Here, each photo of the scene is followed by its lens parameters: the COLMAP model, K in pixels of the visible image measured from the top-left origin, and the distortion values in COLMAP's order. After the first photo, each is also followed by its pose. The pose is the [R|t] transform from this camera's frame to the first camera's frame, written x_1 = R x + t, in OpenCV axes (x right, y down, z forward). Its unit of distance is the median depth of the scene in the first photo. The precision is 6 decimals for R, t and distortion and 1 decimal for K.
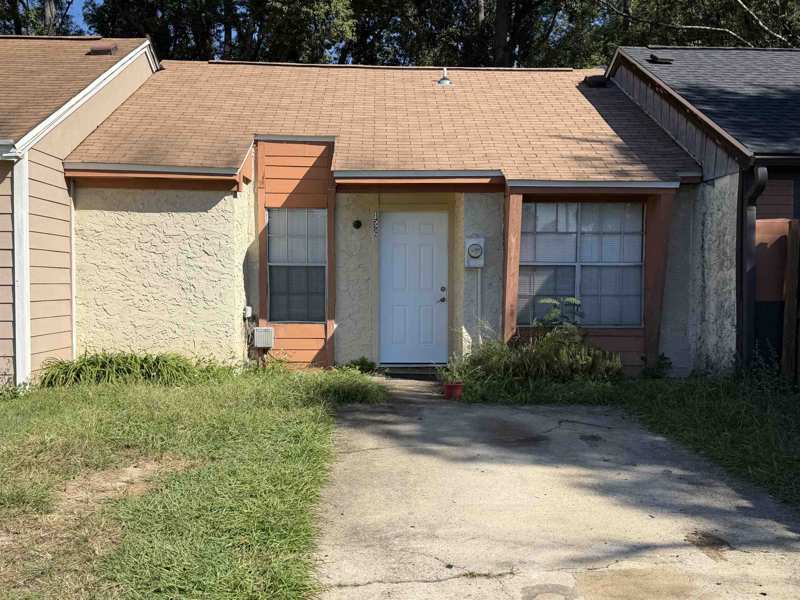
lens RADIAL K [[834.4, 0, 399.5], [0, 834.4, 298.4], [0, 0, 1]] dist [0.075246, 0.000000]
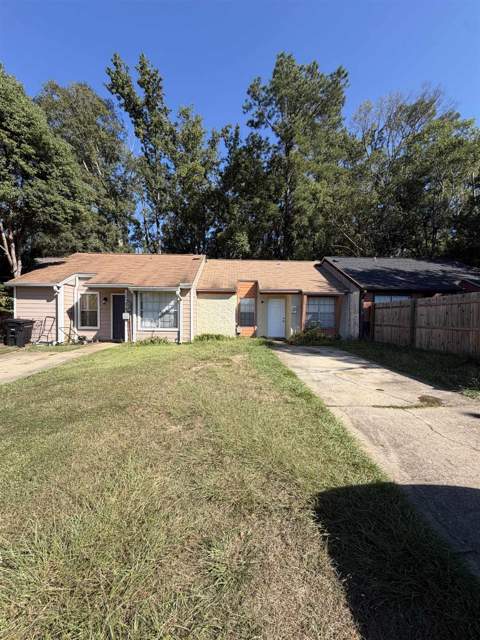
lens RADIAL K [[256.1, 0, 240.9], [0, 256.1, 322.0], [0, 0, 1]] dist [0.000144, 0.000014]
pose [[0.999986, 0.003526, 0.004022, -0.172605], [-0.003536, 0.999991, 0.002300, 0.004272], [-0.004014, -0.002314, 0.999989, -0.244021]]
